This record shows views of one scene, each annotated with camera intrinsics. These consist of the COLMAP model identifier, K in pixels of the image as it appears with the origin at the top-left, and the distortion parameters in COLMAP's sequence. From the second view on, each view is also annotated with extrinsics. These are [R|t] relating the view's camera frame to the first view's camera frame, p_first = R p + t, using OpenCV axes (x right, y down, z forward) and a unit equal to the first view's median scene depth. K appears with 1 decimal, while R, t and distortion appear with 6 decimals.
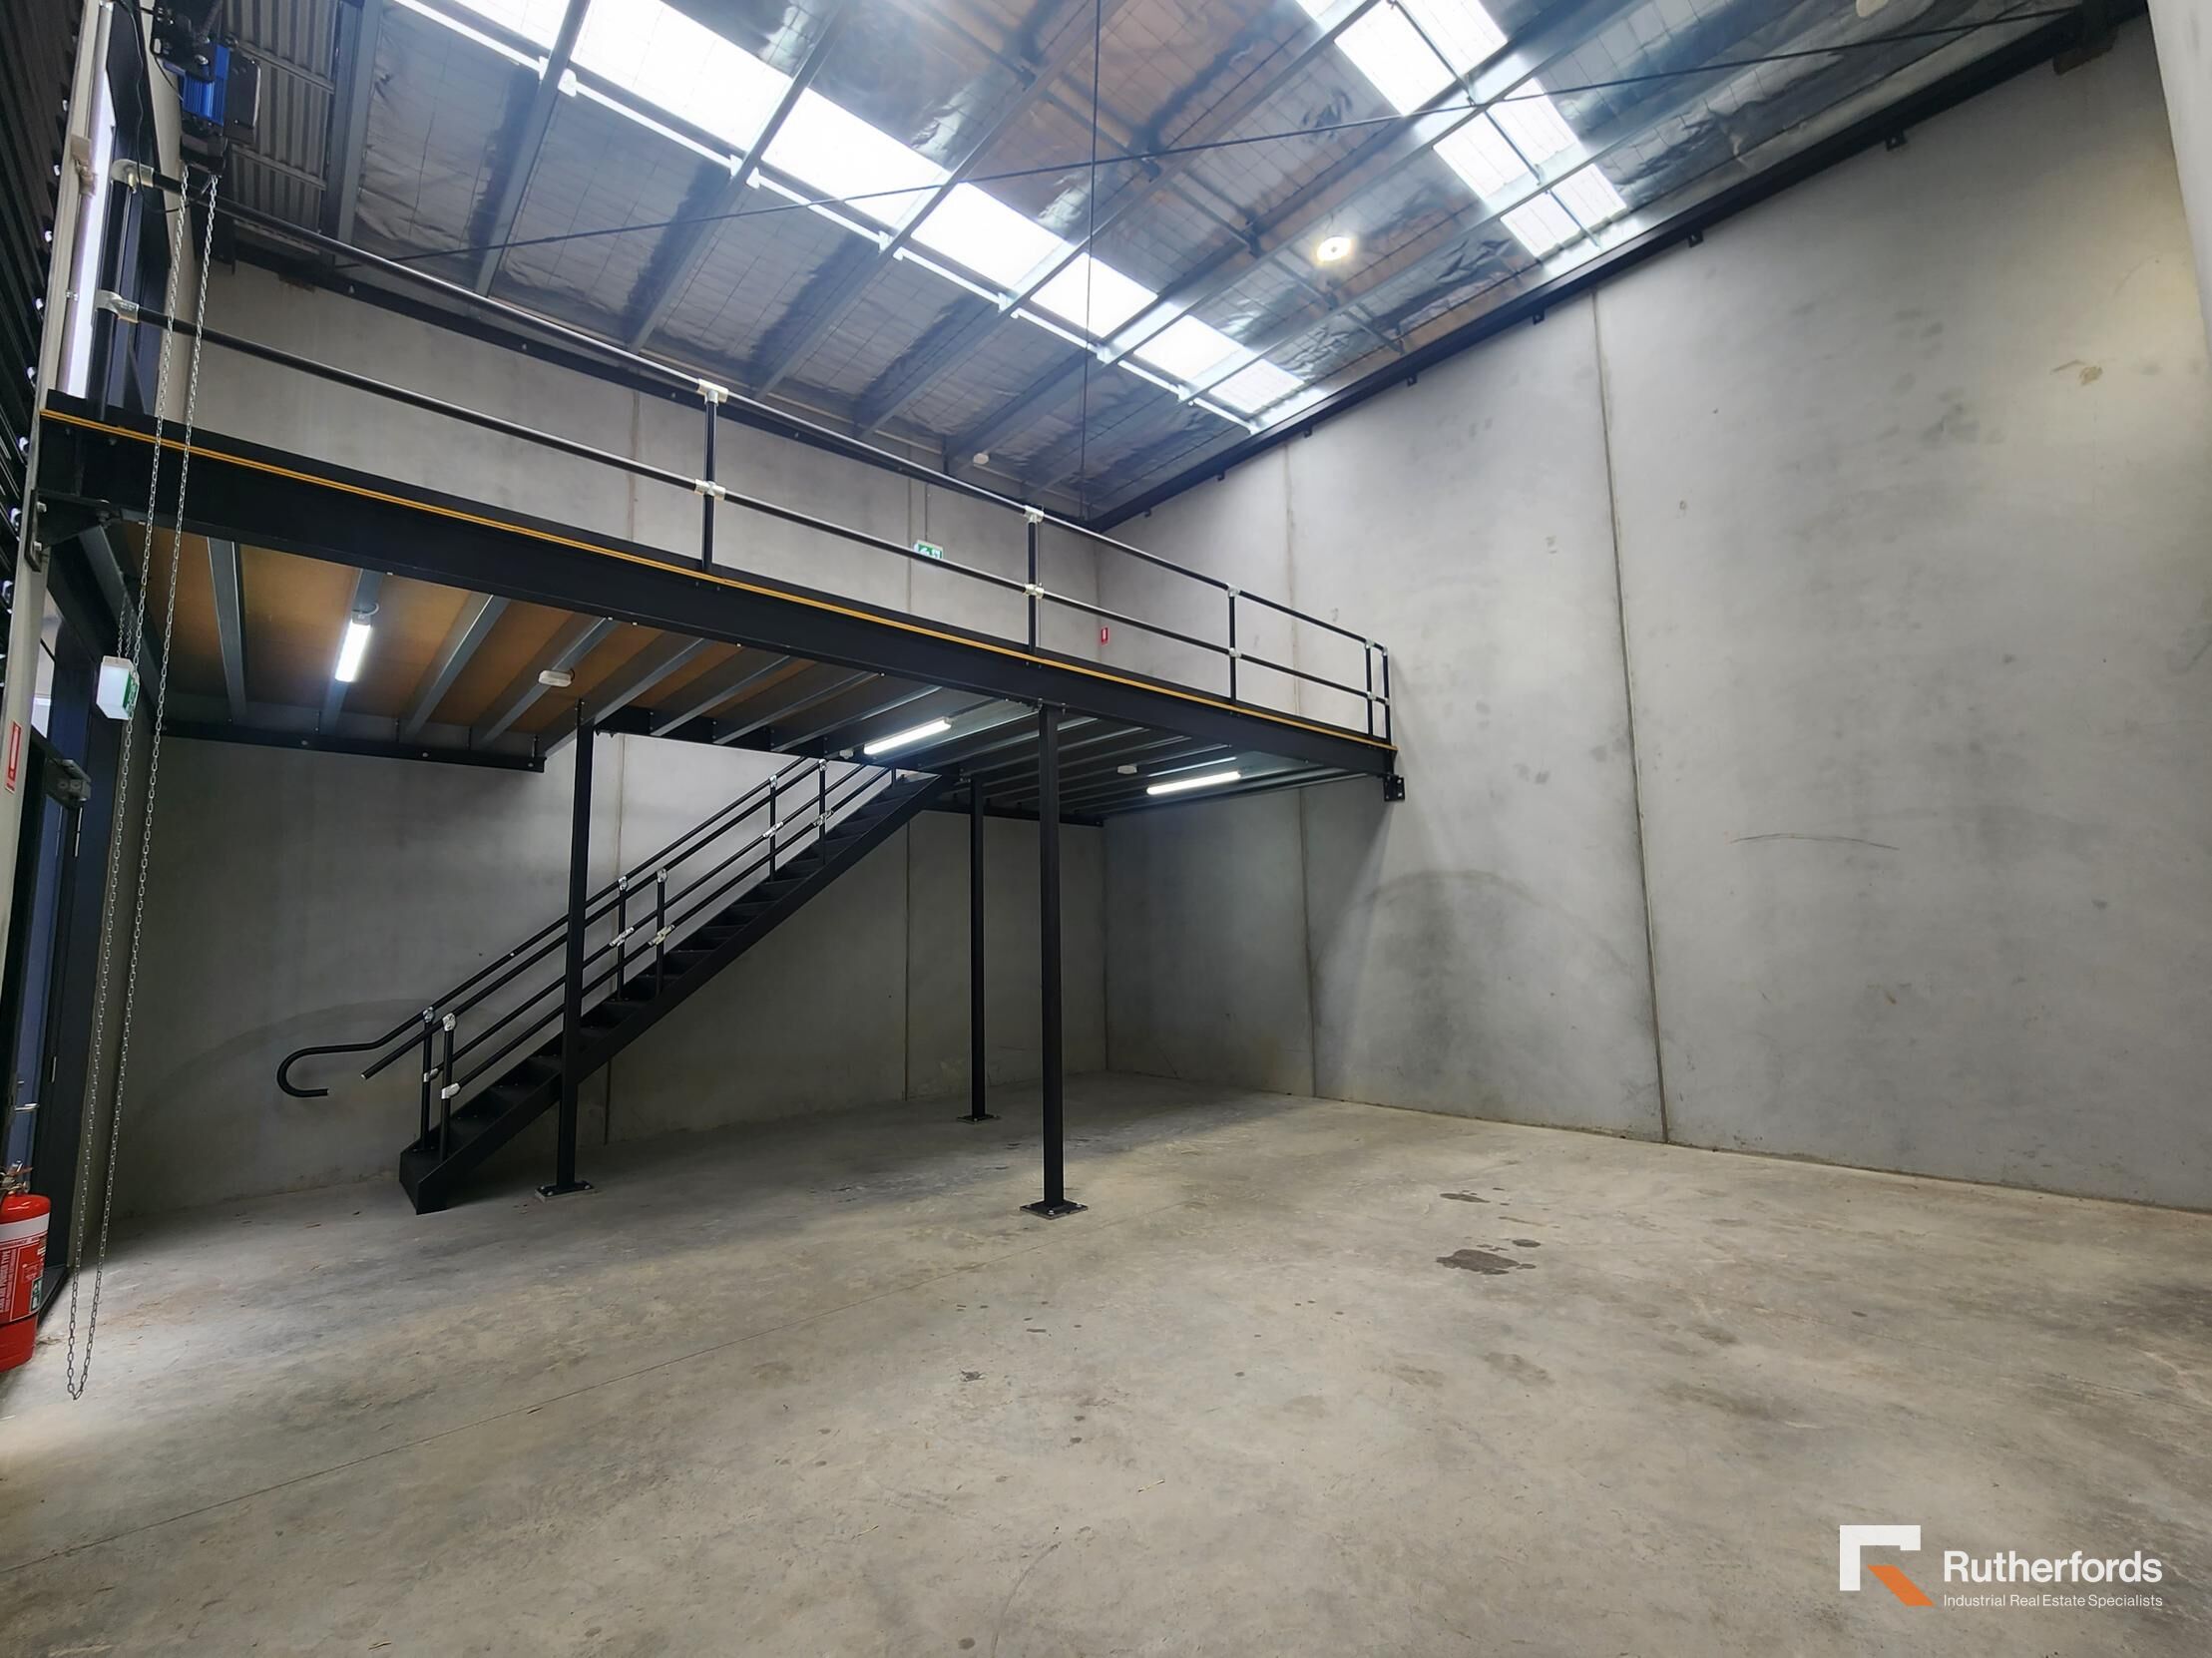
lens RADIAL K [[910.5, 0, 1106.0], [0, 910.5, 829.0], [0, 0, 1]] dist [-0.002409, -0.000225]
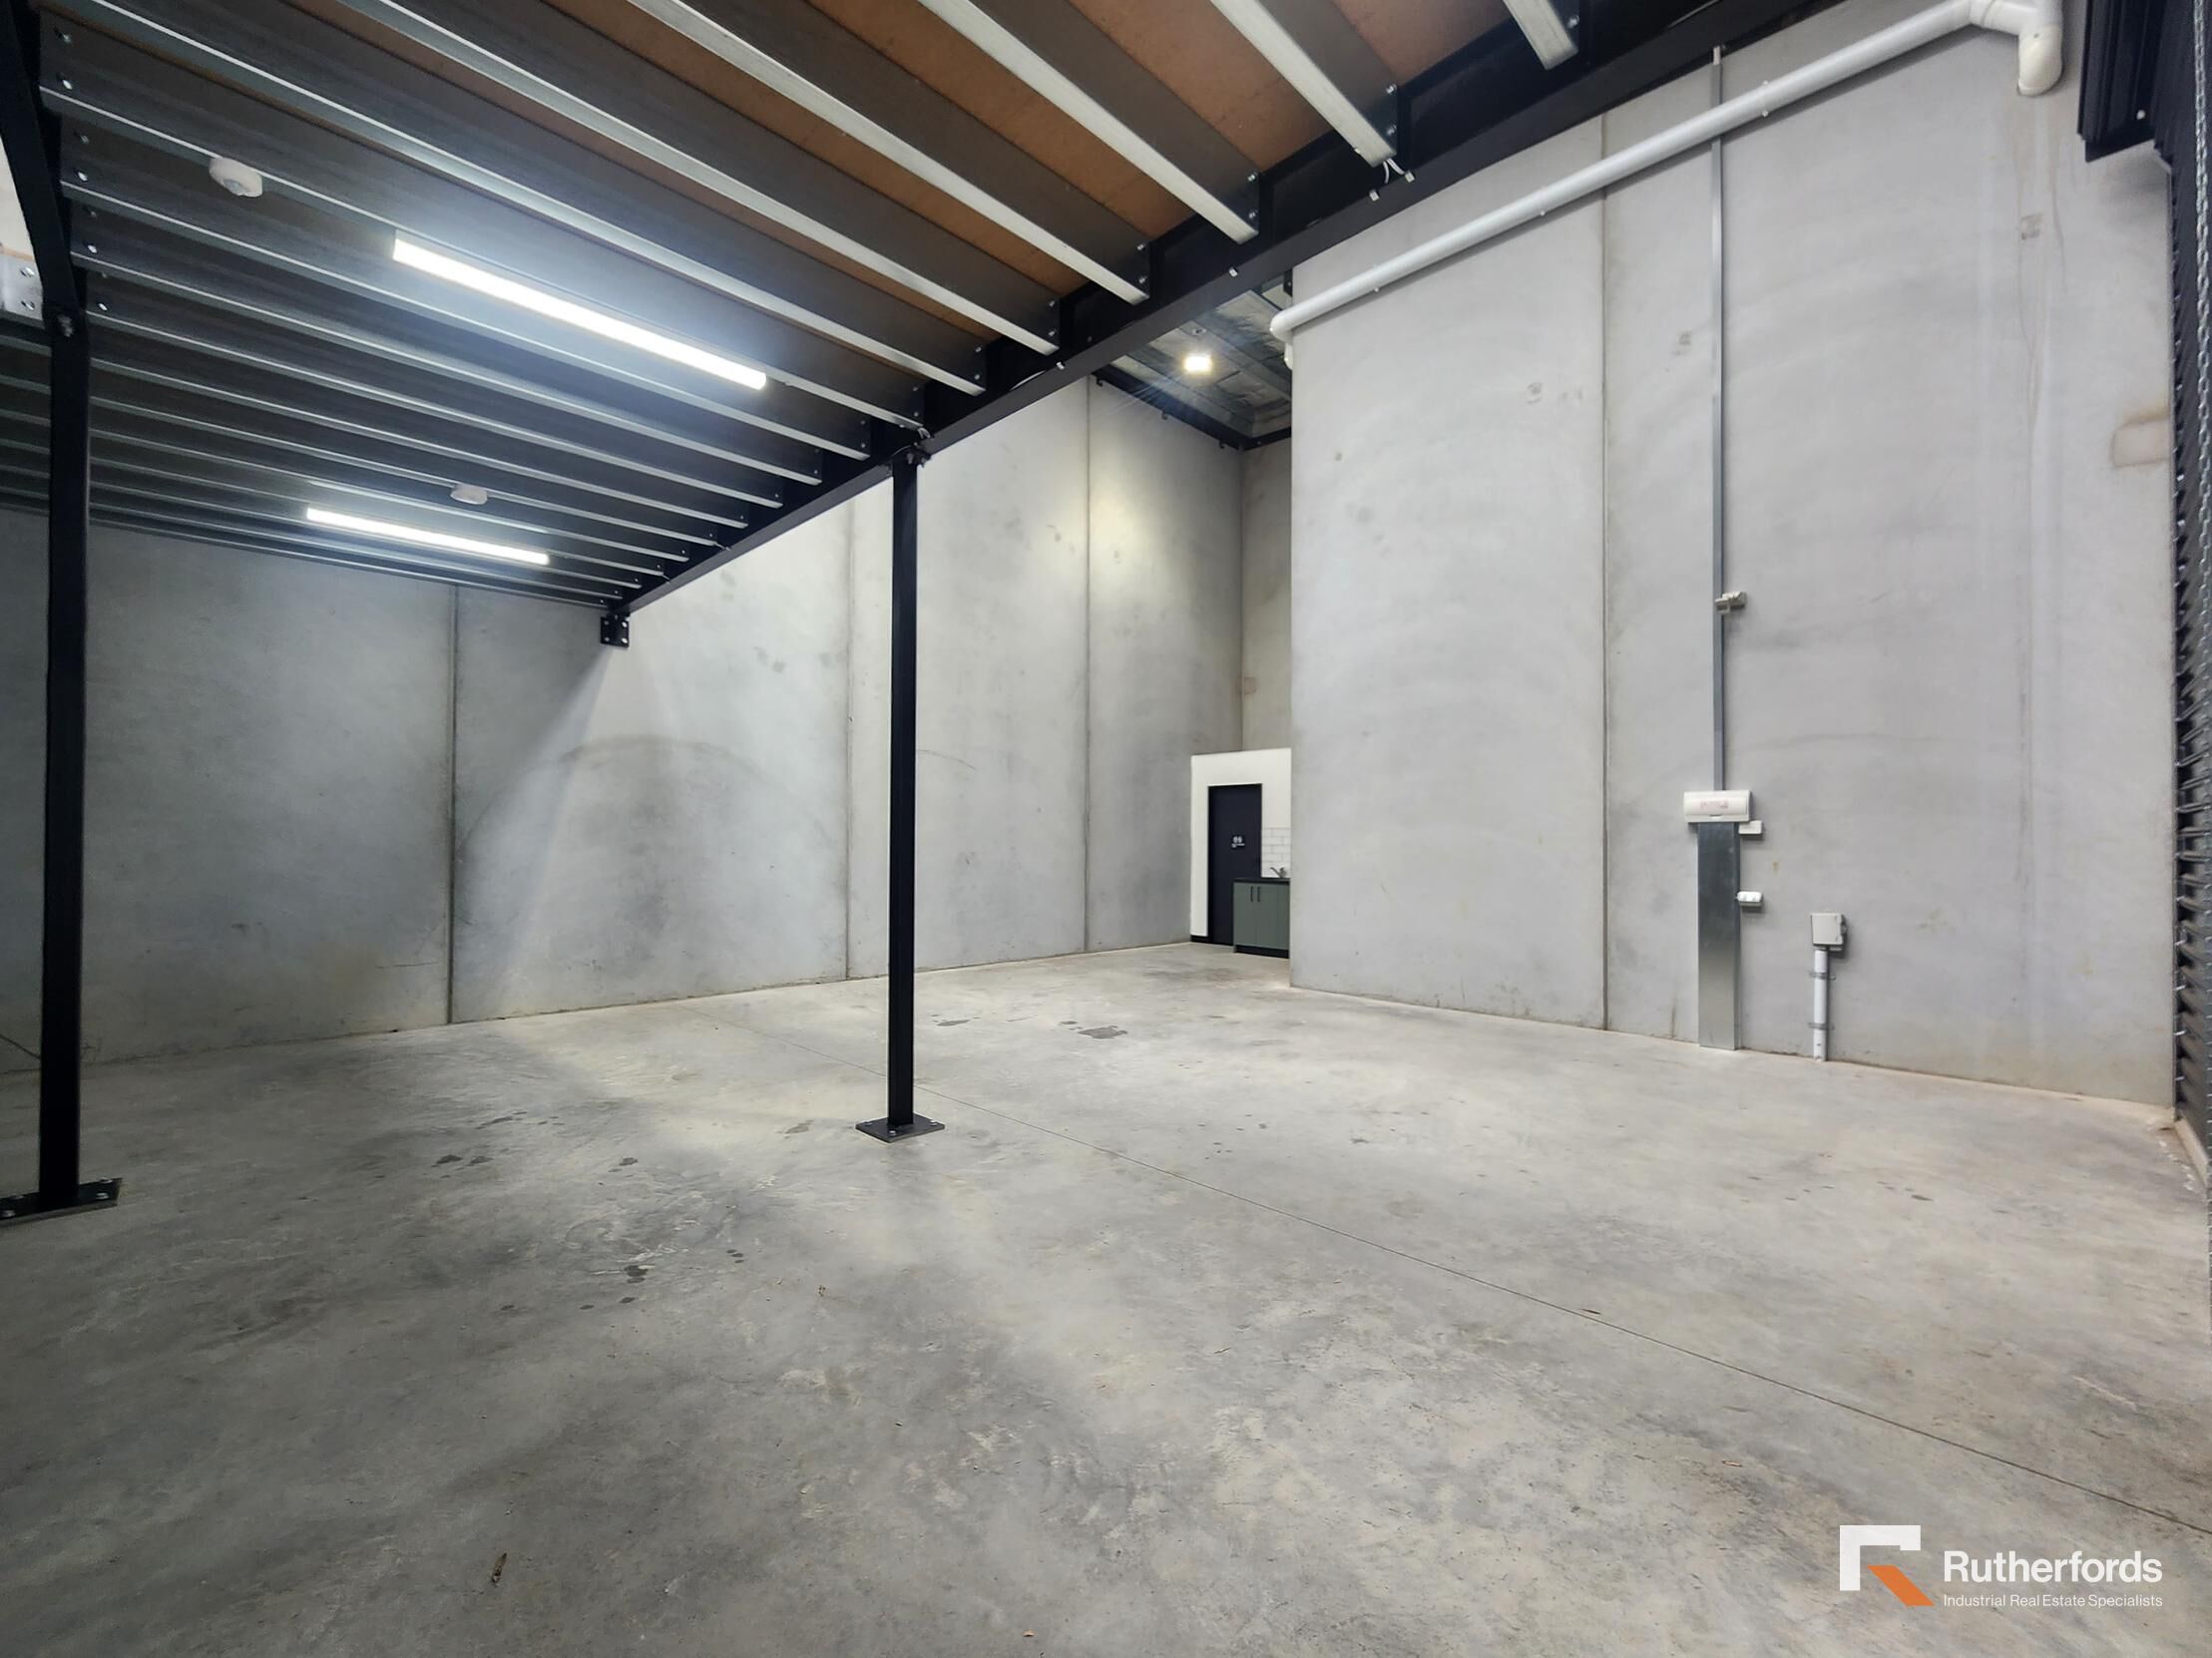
lens RADIAL K [[916.5, 0, 1106.0], [0, 916.5, 829.0], [0, 0, 1]] dist [-0.000977, -0.004321]
pose [[-0.035575, 0.034159, 0.998783, -0.931480], [-0.126409, 0.991235, -0.038403, 0.193697], [-0.991340, -0.127622, -0.030945, 0.974847]]
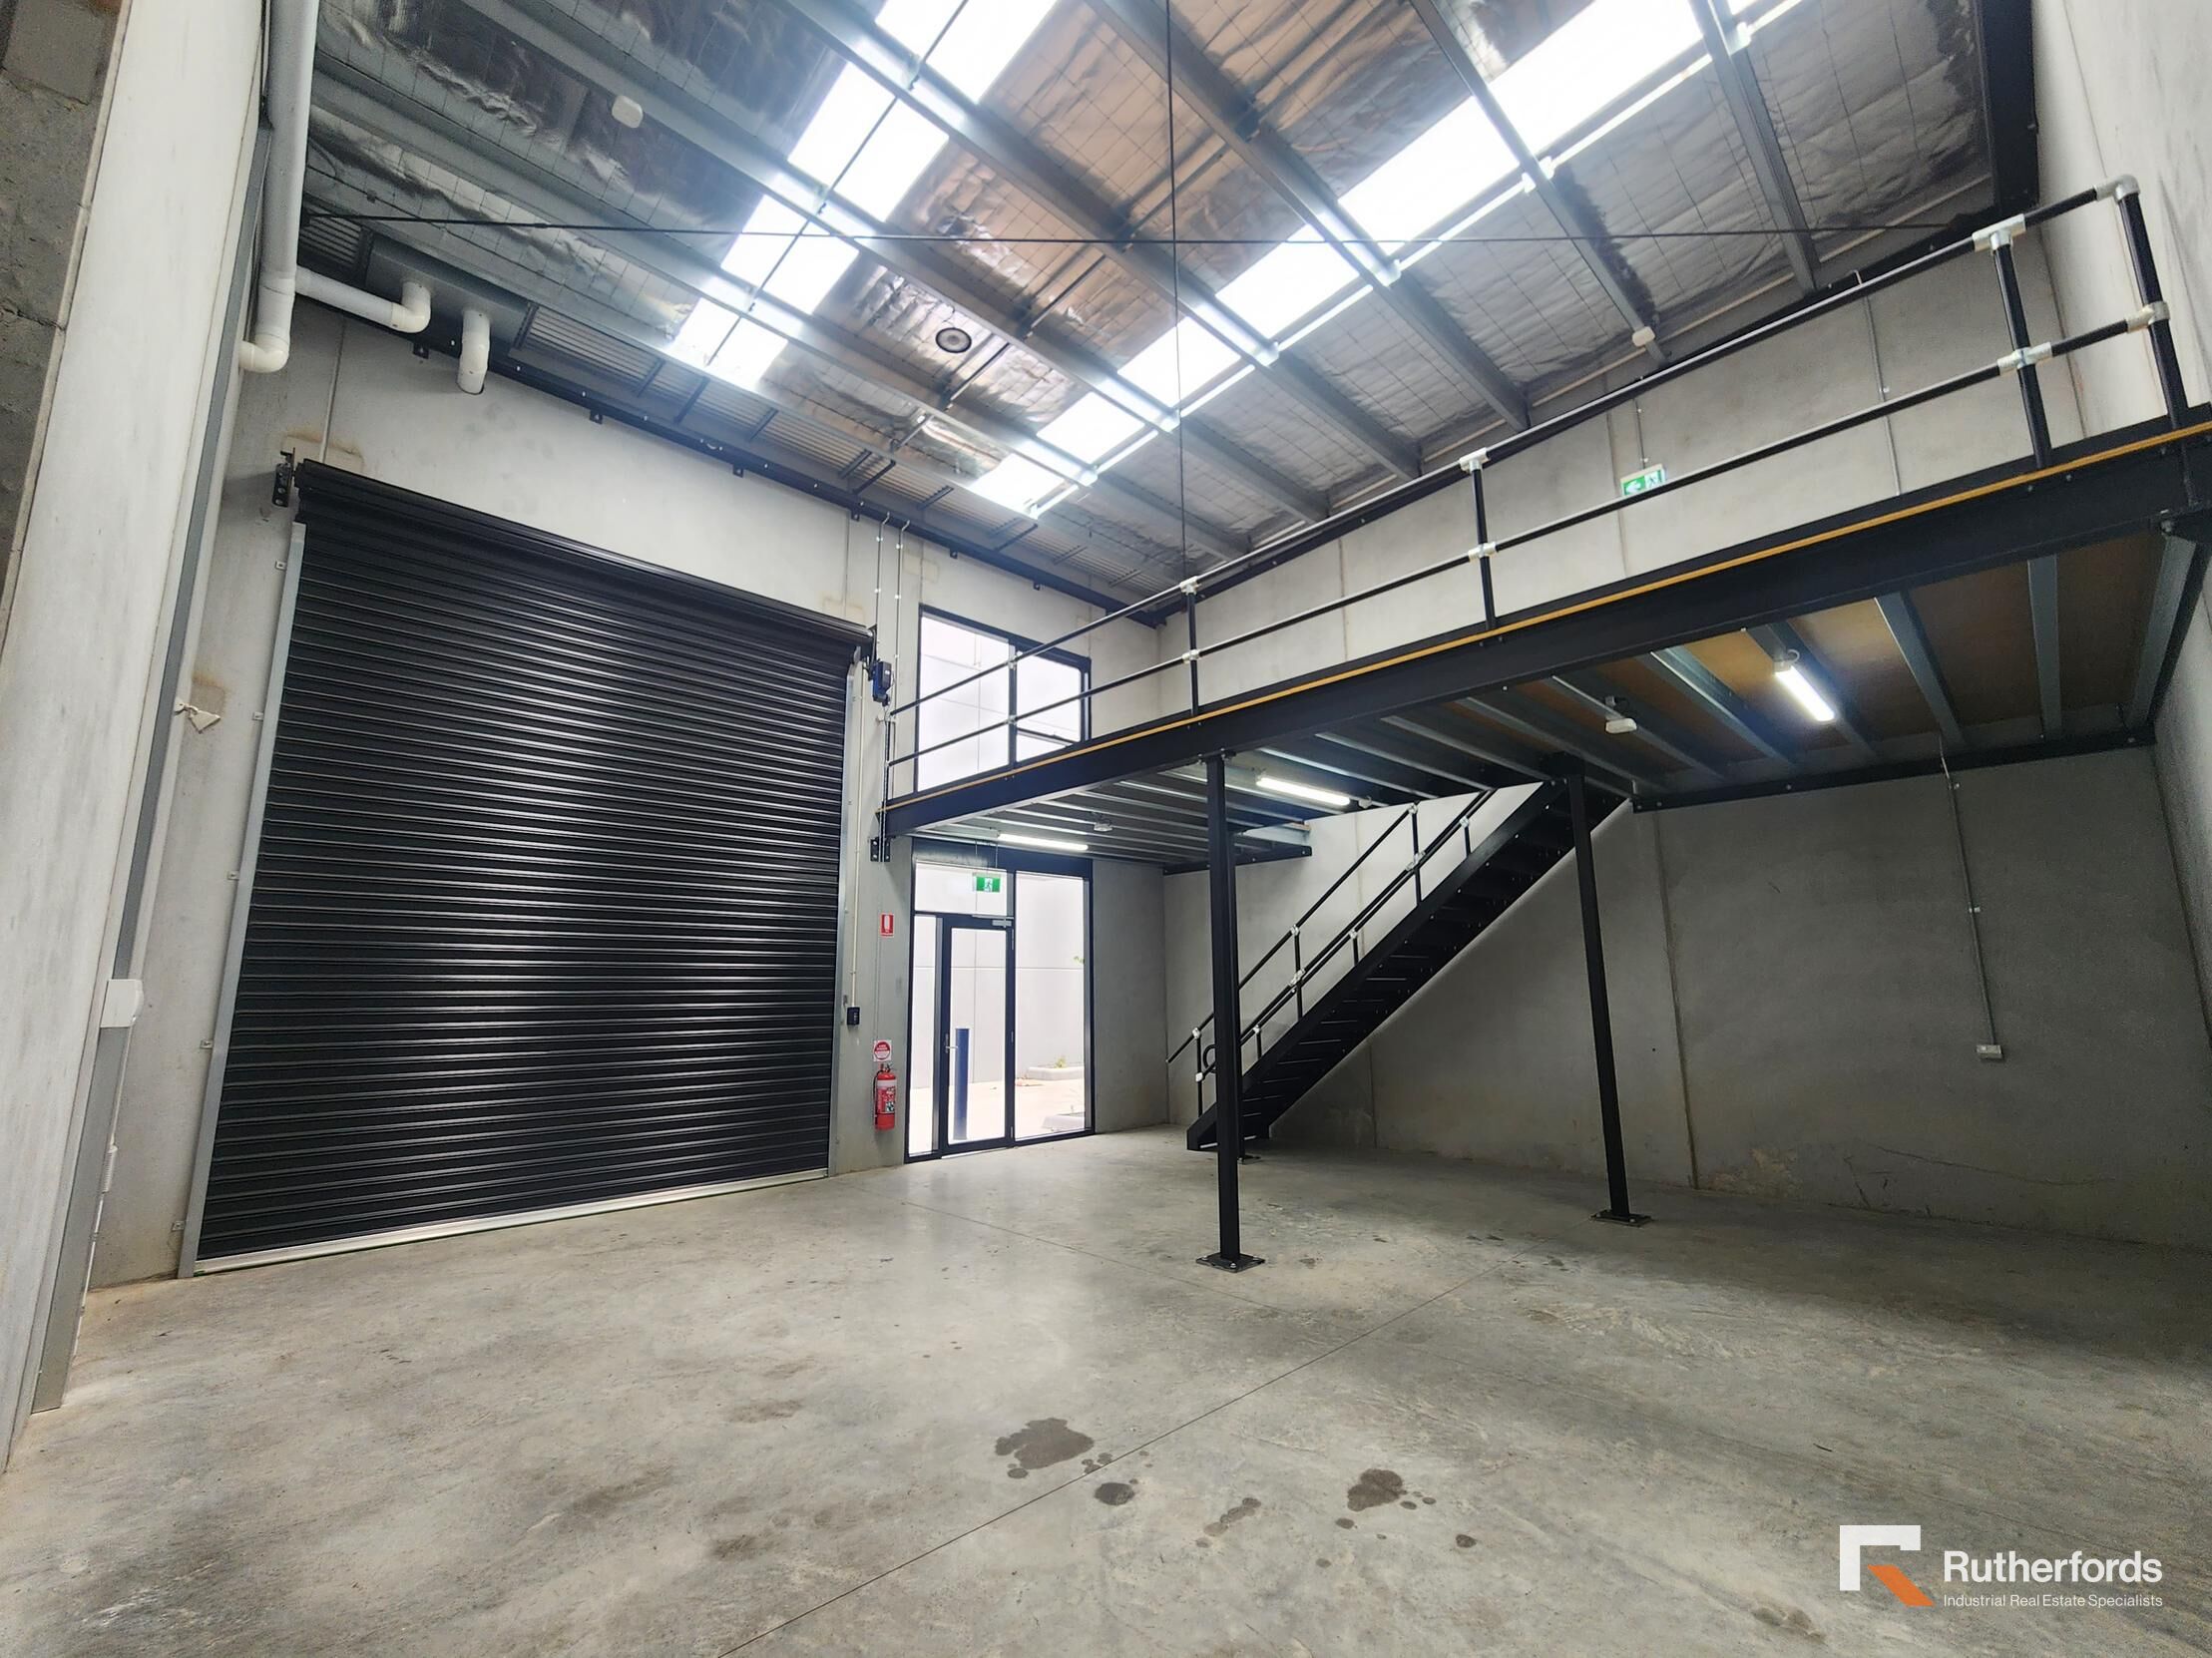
lens RADIAL K [[910.5, 0, 1106.0], [0, 910.5, 829.0], [0, 0, 1]] dist [-0.002409, -0.000225]
pose [[0.014982, -0.157006, -0.987484, 1.094816], [0.130784, 0.979418, -0.153740, 0.099882], [0.991298, -0.126844, 0.035208, 0.981751]]
